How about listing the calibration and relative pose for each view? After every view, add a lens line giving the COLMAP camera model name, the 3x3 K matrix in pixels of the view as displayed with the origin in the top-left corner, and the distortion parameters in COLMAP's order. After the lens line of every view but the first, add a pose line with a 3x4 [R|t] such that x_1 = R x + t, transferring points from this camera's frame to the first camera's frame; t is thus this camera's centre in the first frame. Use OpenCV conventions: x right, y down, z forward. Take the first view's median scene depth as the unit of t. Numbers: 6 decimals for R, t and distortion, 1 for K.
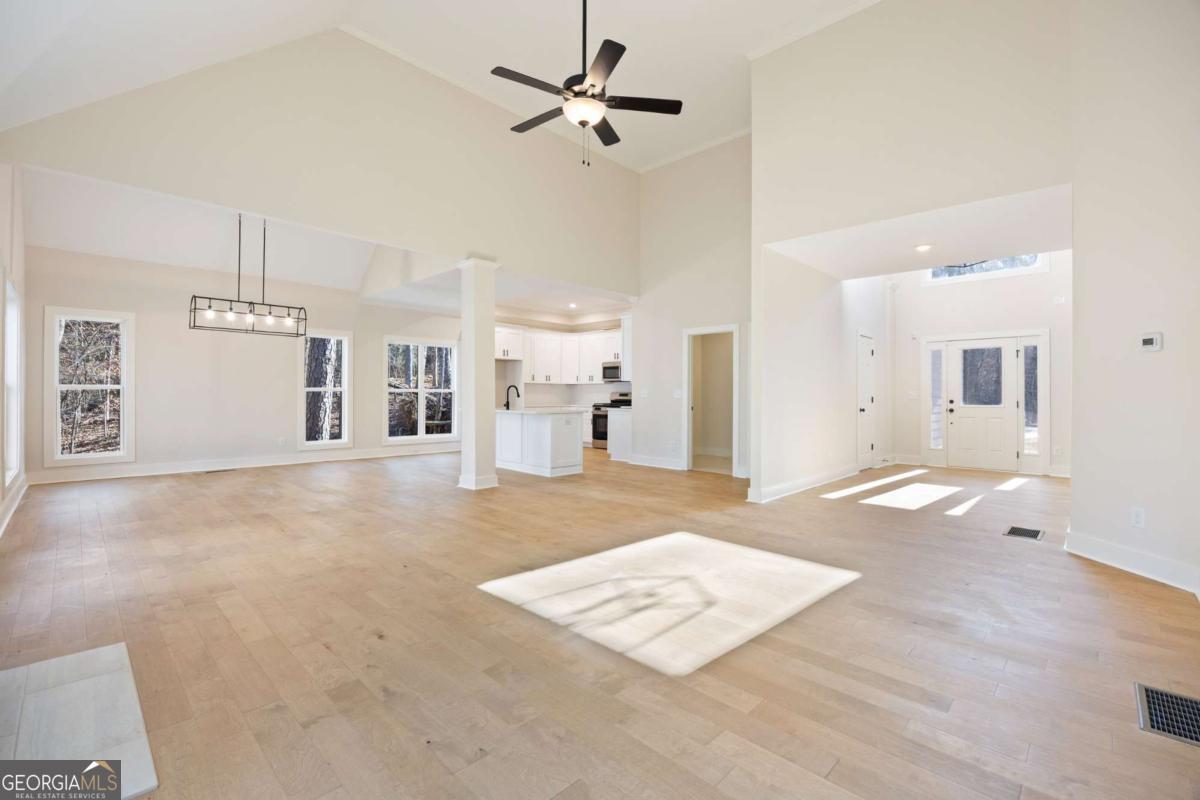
lens RADIAL K [[536.3, 0, 591.1], [0, 536.3, 394.8], [0, 0, 1]] dist [-0.001174, -0.000254]
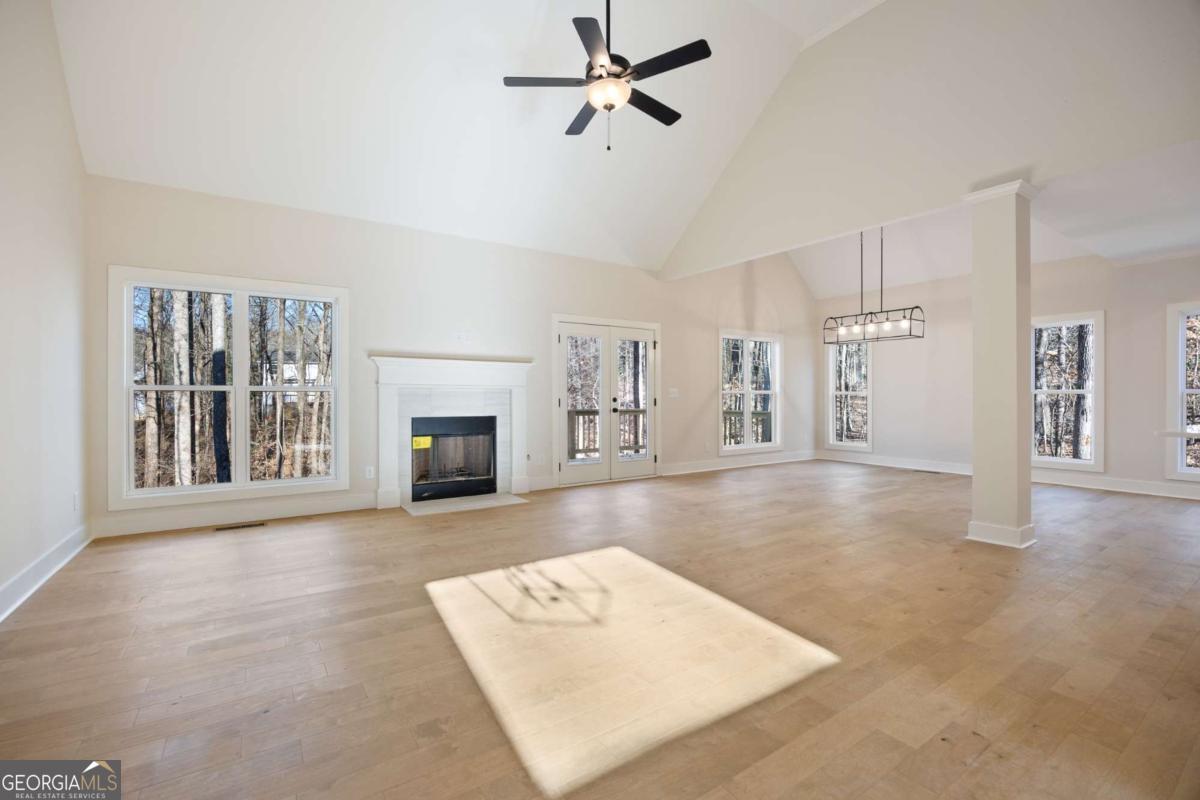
lens RADIAL K [[536.3, 0, 591.3], [0, 536.3, 399.1], [0, 0, 1]] dist [-0.001174, -0.000254]
pose [[-0.227530, -0.003448, -0.973765, 0.570018], [-0.008631, 0.999962, -0.001524, 0.010242], [0.973733, 0.008057, -0.227551, 0.705743]]
